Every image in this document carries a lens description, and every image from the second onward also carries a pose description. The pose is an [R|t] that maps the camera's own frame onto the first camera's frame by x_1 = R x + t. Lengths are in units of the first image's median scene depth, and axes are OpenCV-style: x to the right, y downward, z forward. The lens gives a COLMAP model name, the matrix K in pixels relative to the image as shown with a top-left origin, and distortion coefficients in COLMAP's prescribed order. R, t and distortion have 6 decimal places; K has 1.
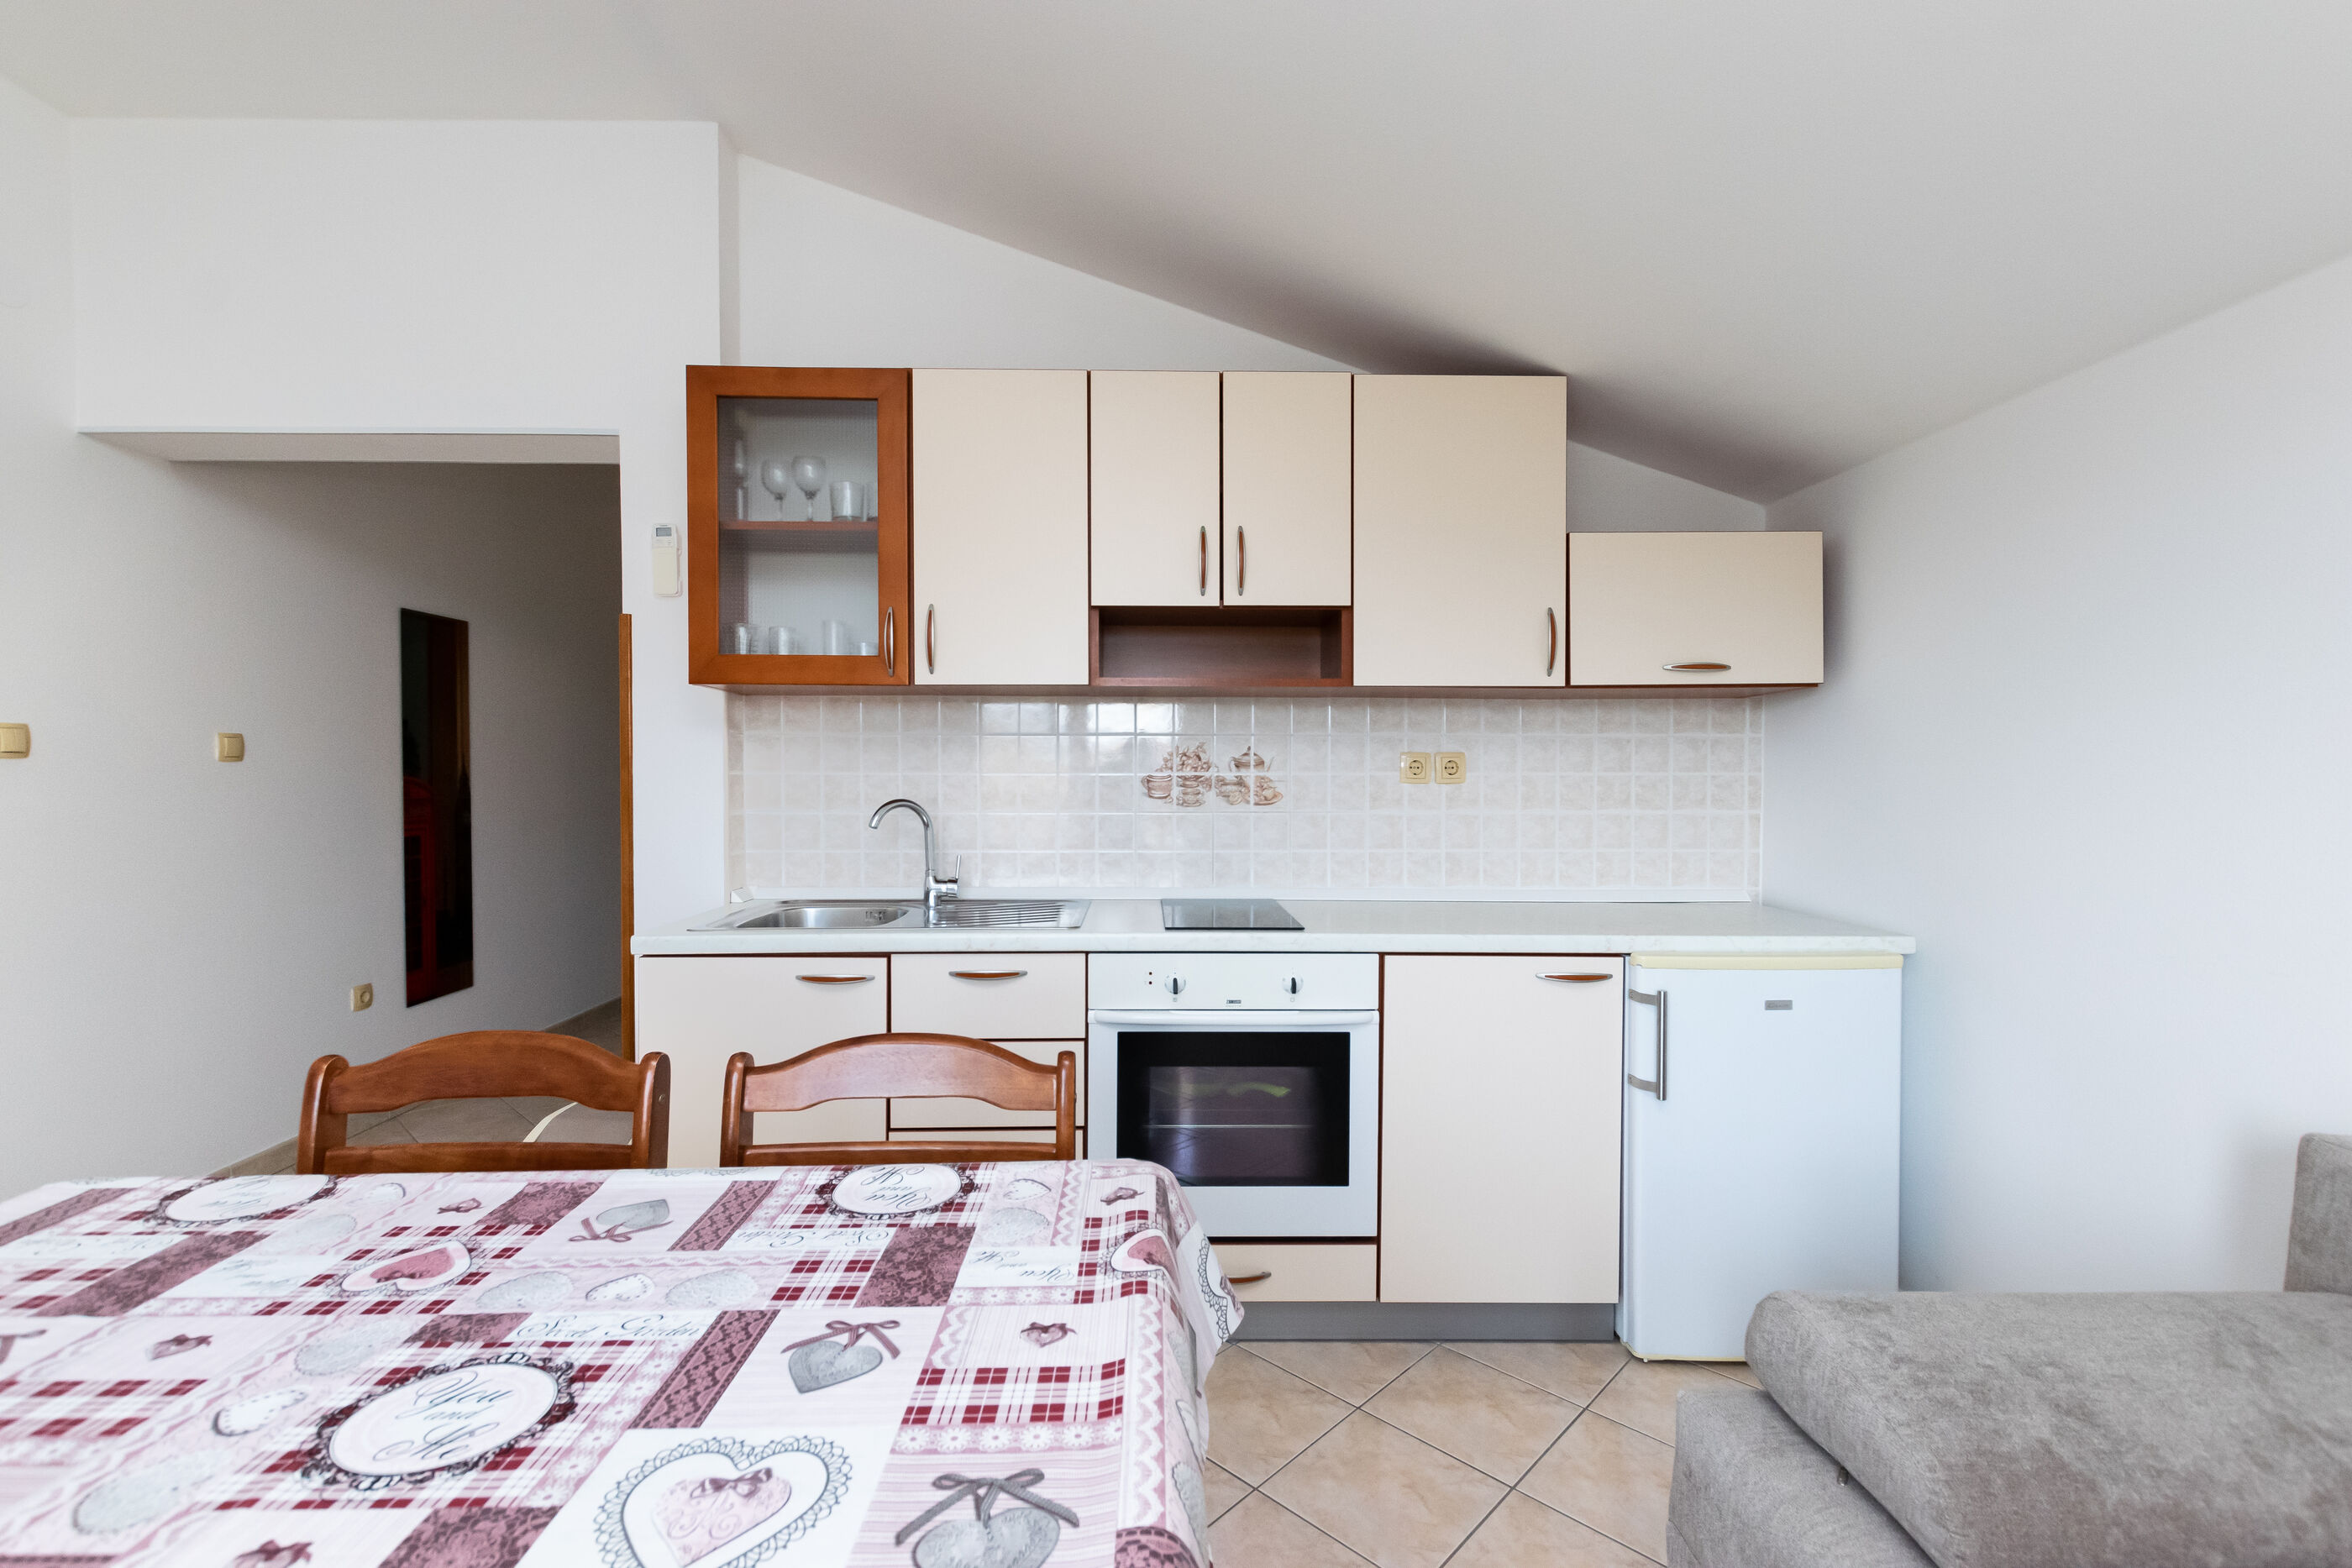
lens RADIAL K [[1018.7, 0, 1176.0], [0, 1018.7, 784.0], [0, 0, 1]] dist [0.006463, -0.003603]
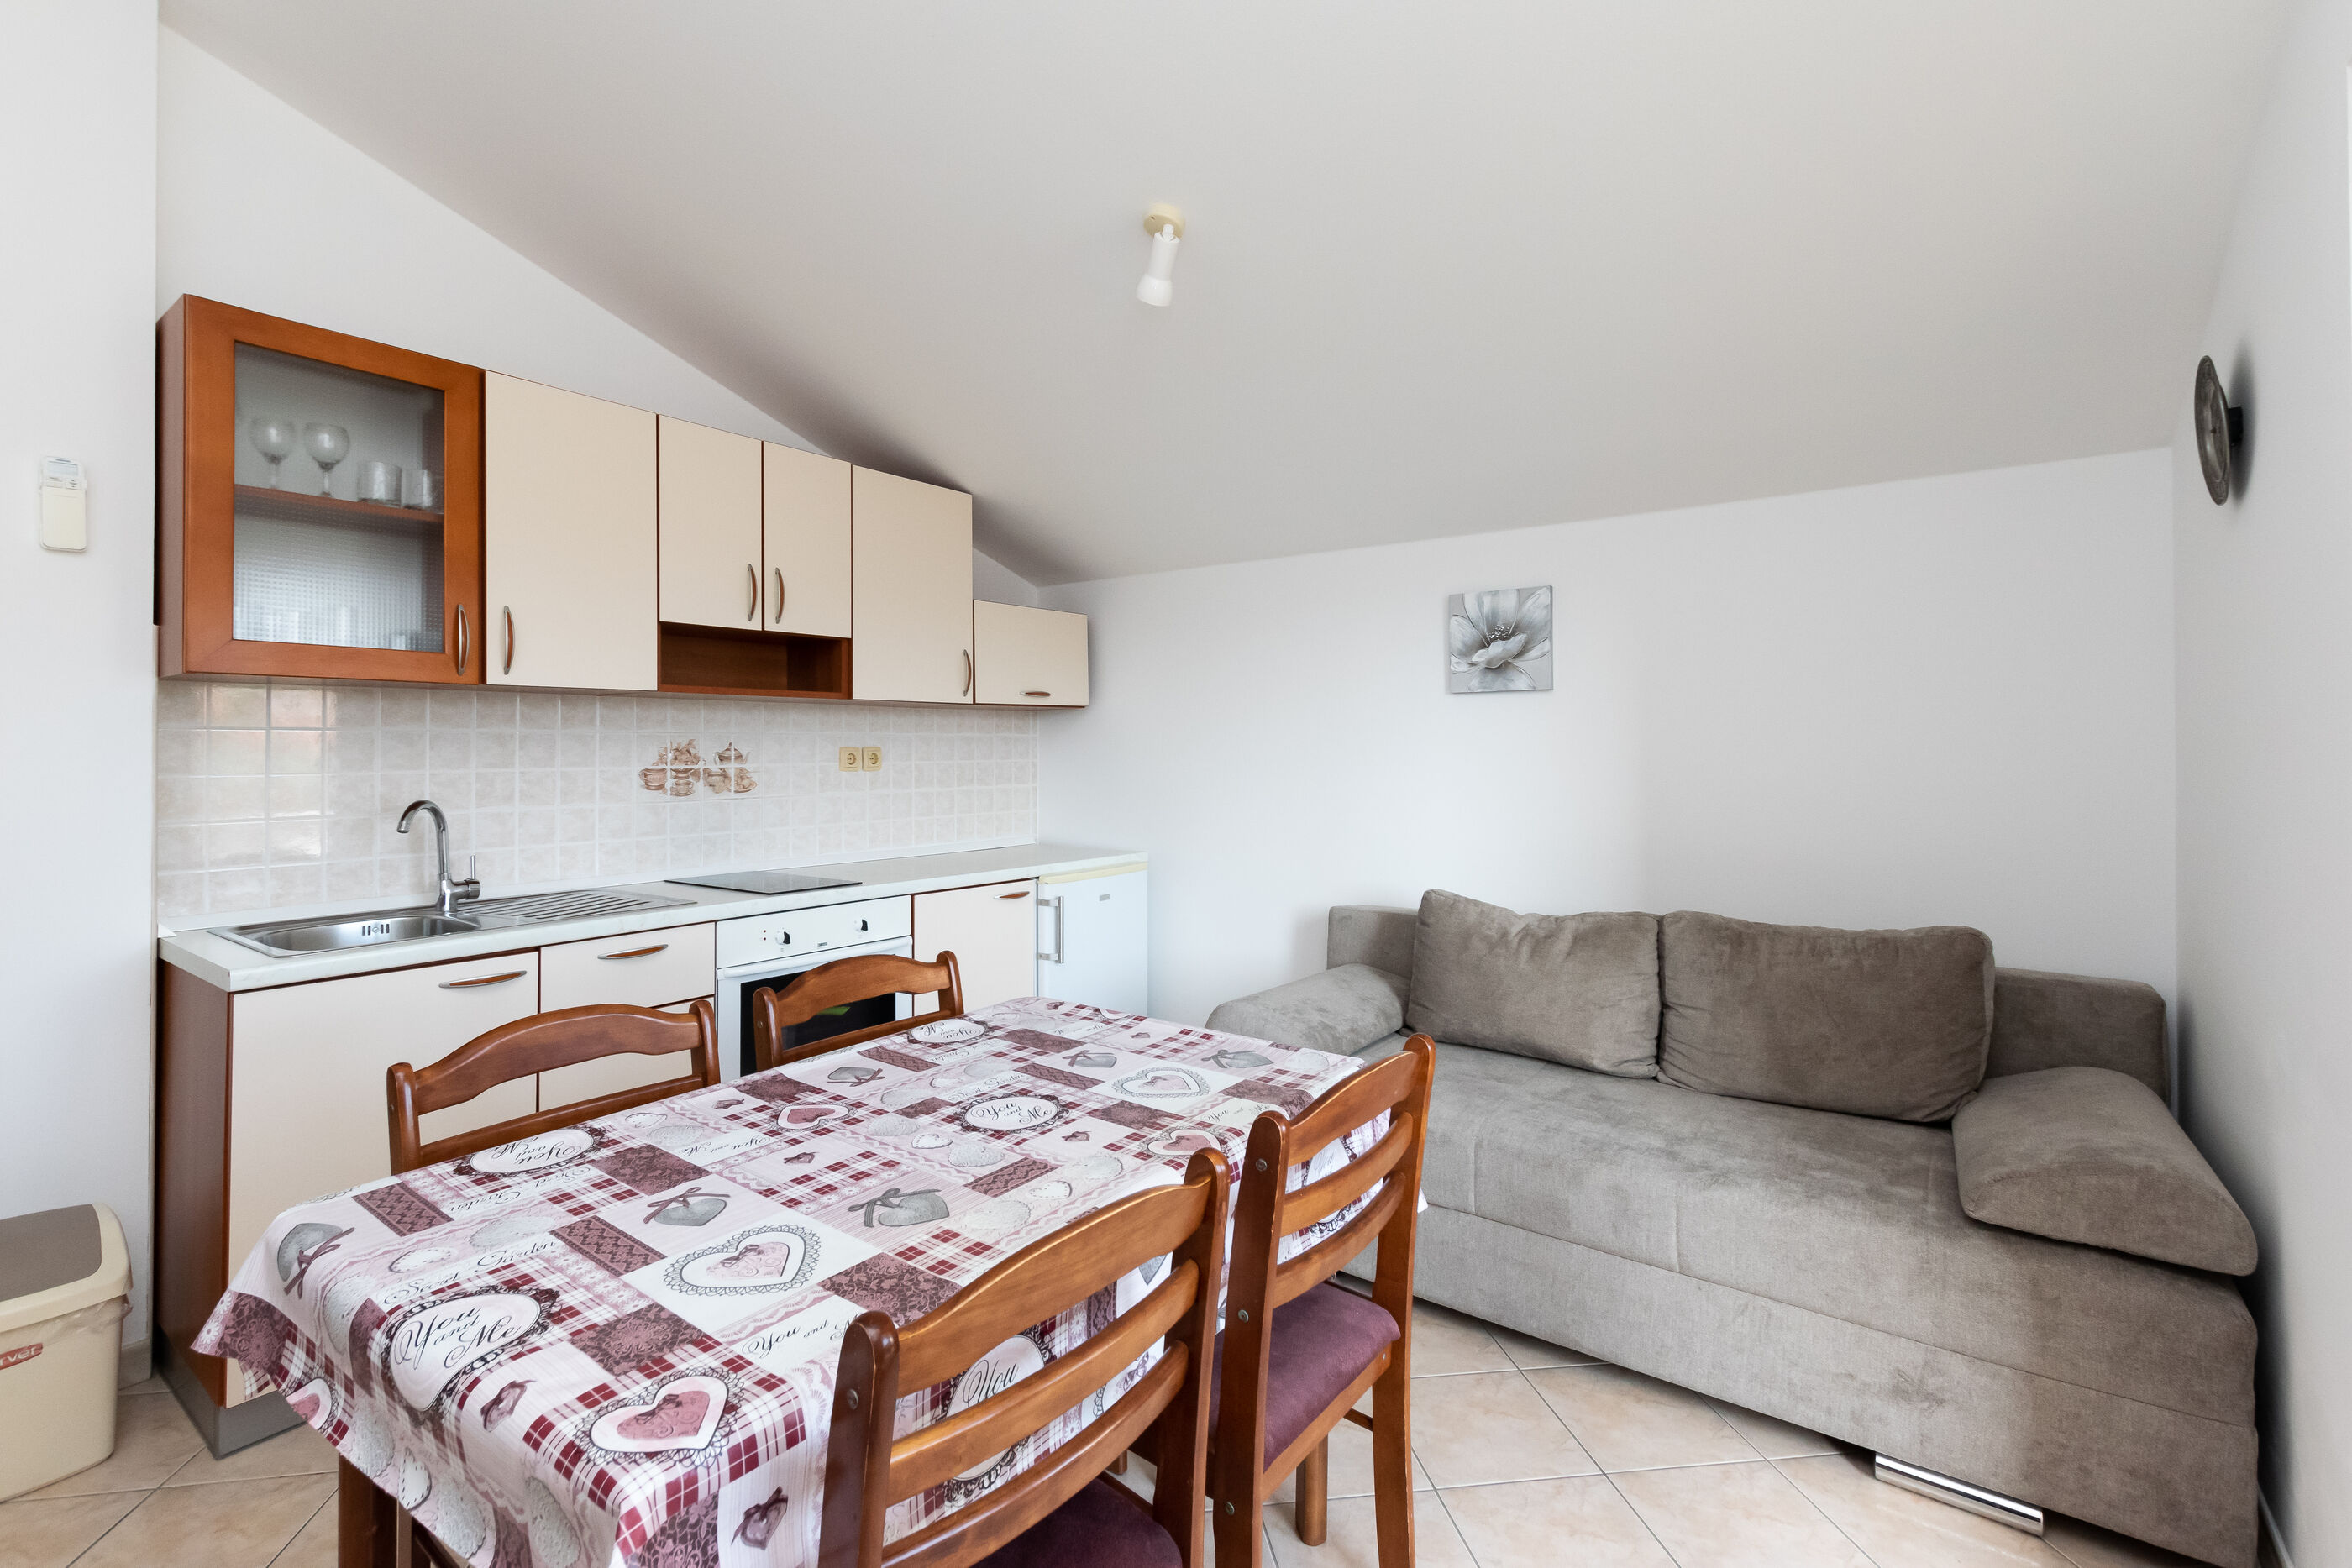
lens RADIAL K [[1053.7, 0, 1148.8], [0, 1053.7, 733.5], [0, 0, 1]] dist [0.009903, -0.000016]
pose [[0.627329, 0.006528, 0.778727, -0.725477], [0.011283, 0.999784, -0.017470, -0.026392], [-0.778672, 0.019746, 0.627120, -0.170843]]
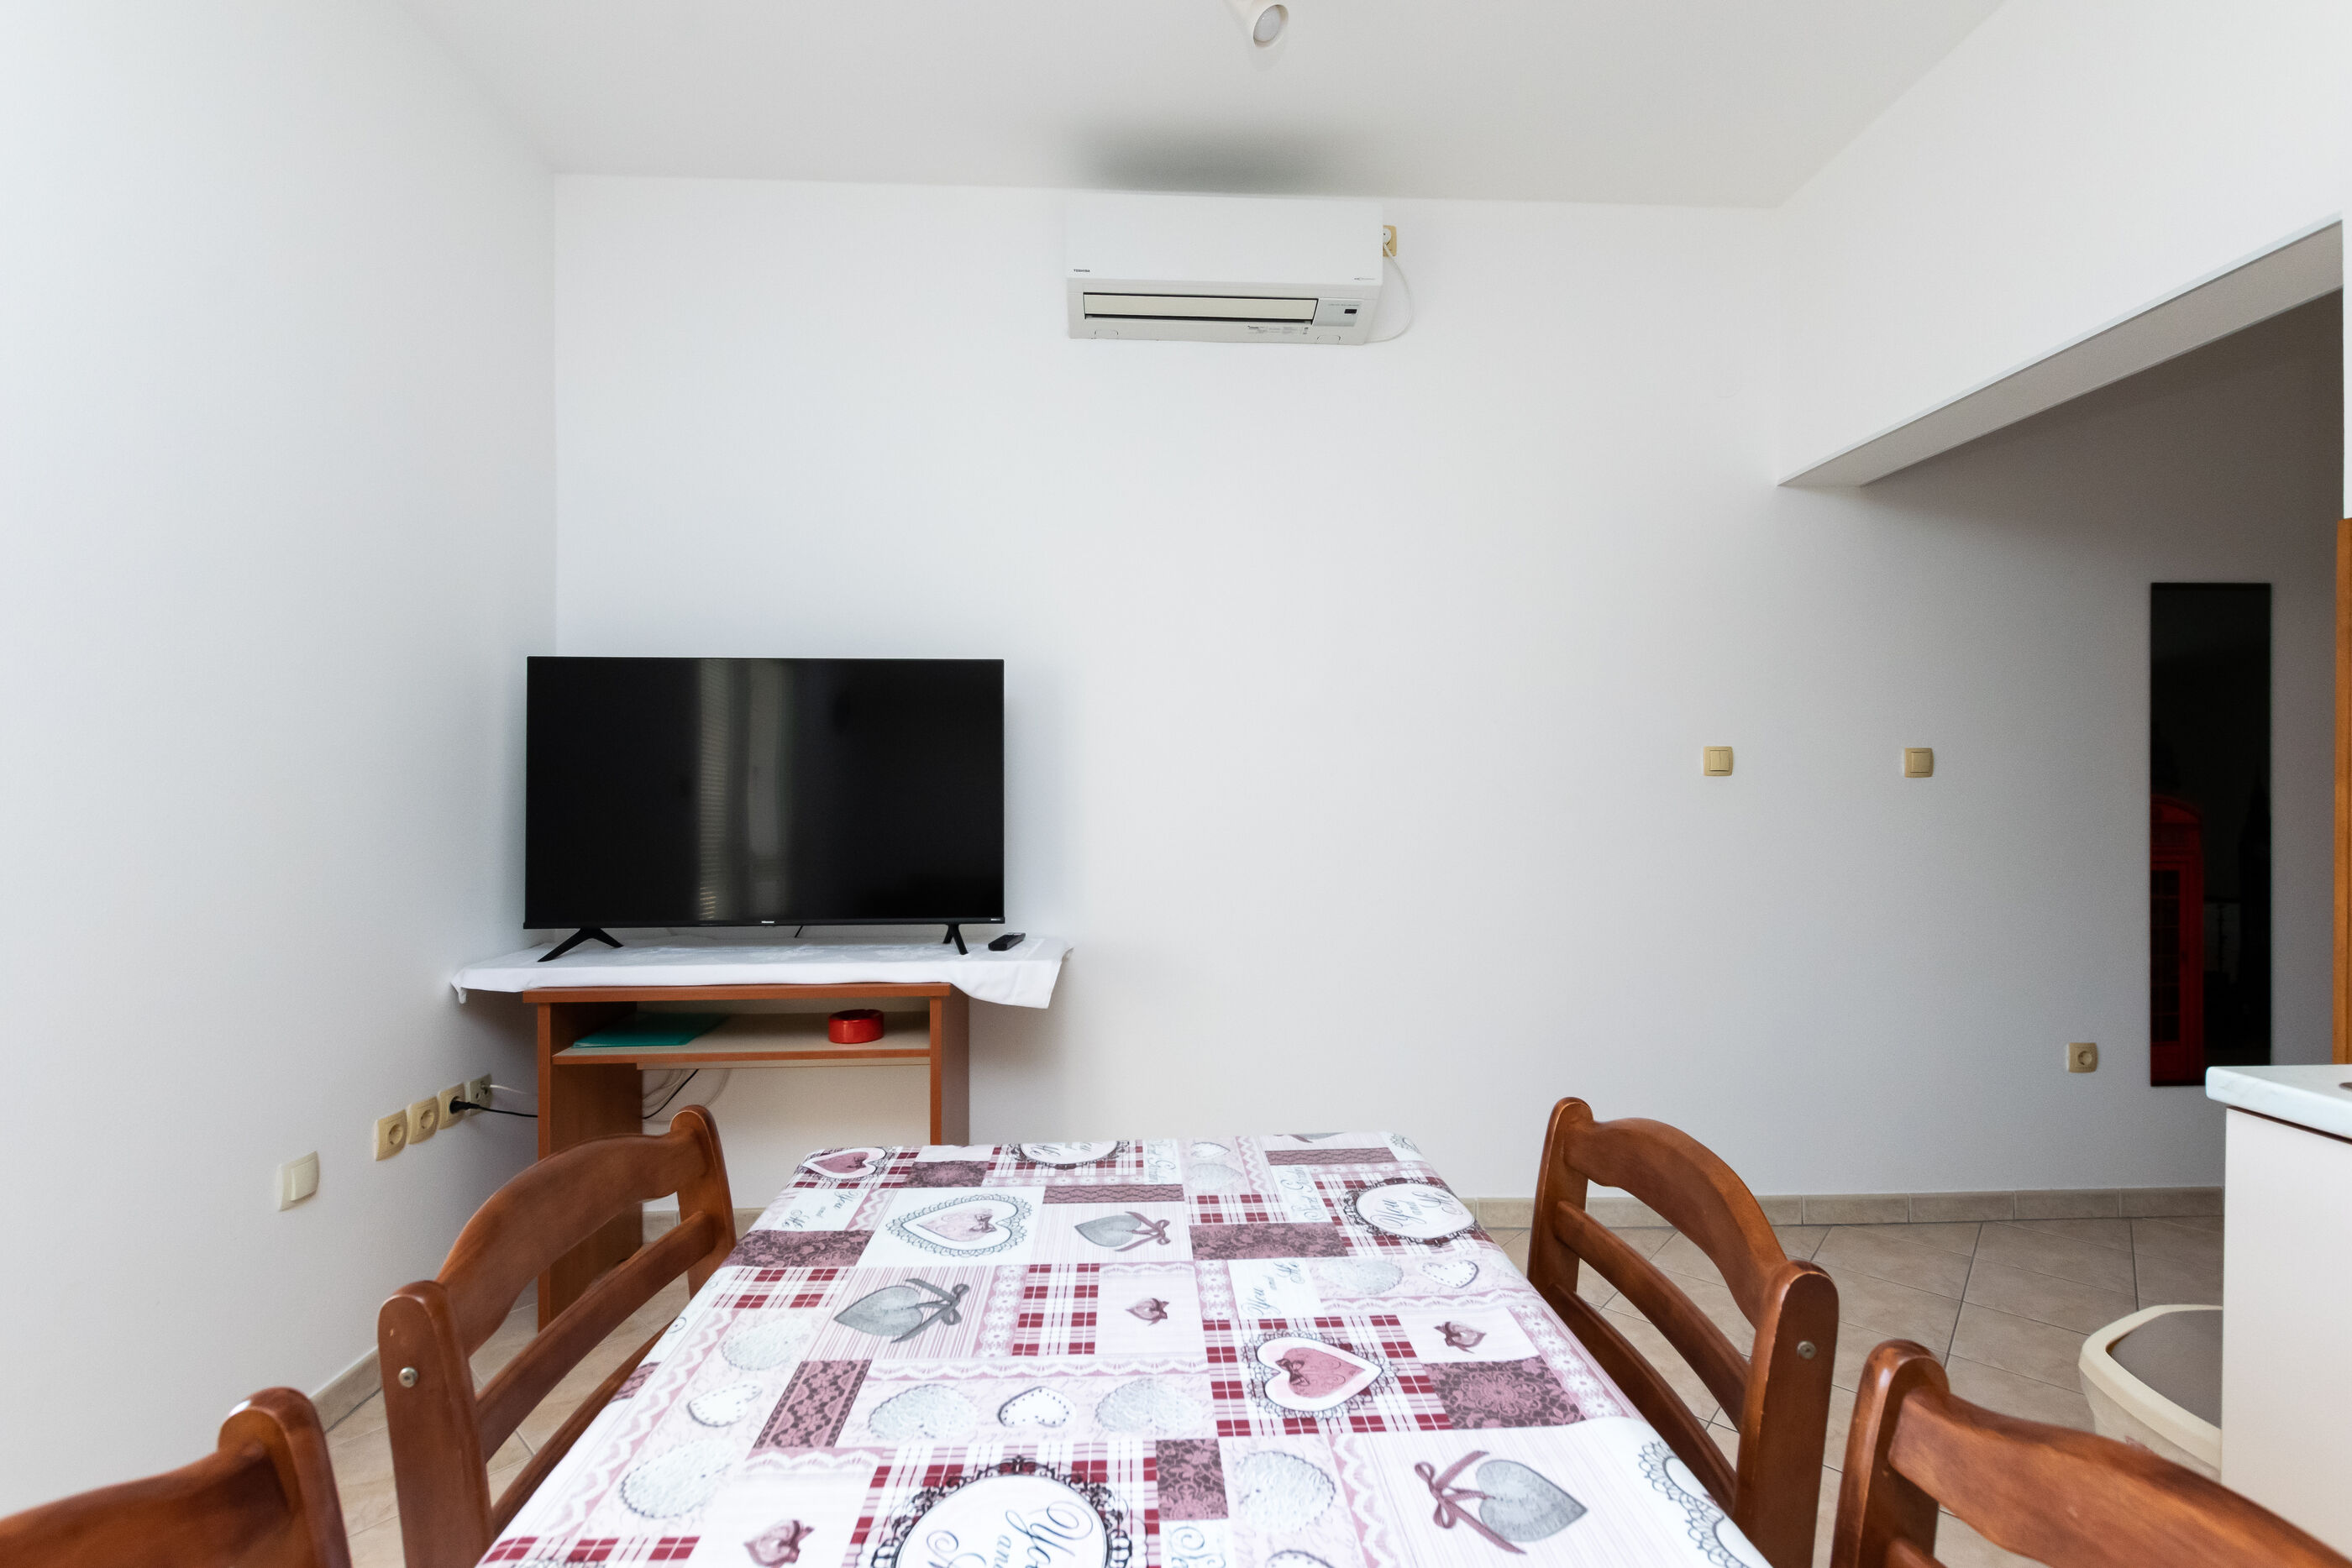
lens RADIAL K [[1015.8, 0, 1167.4], [0, 1015.8, 787.1], [0, 0, 1]] dist [0.013982, -0.006366]
pose [[0.019254, 0.000883, -0.999814, 0.041959], [-0.014832, 0.999890, 0.000597, -0.003490], [0.999705, 0.014818, 0.019265, 0.375435]]
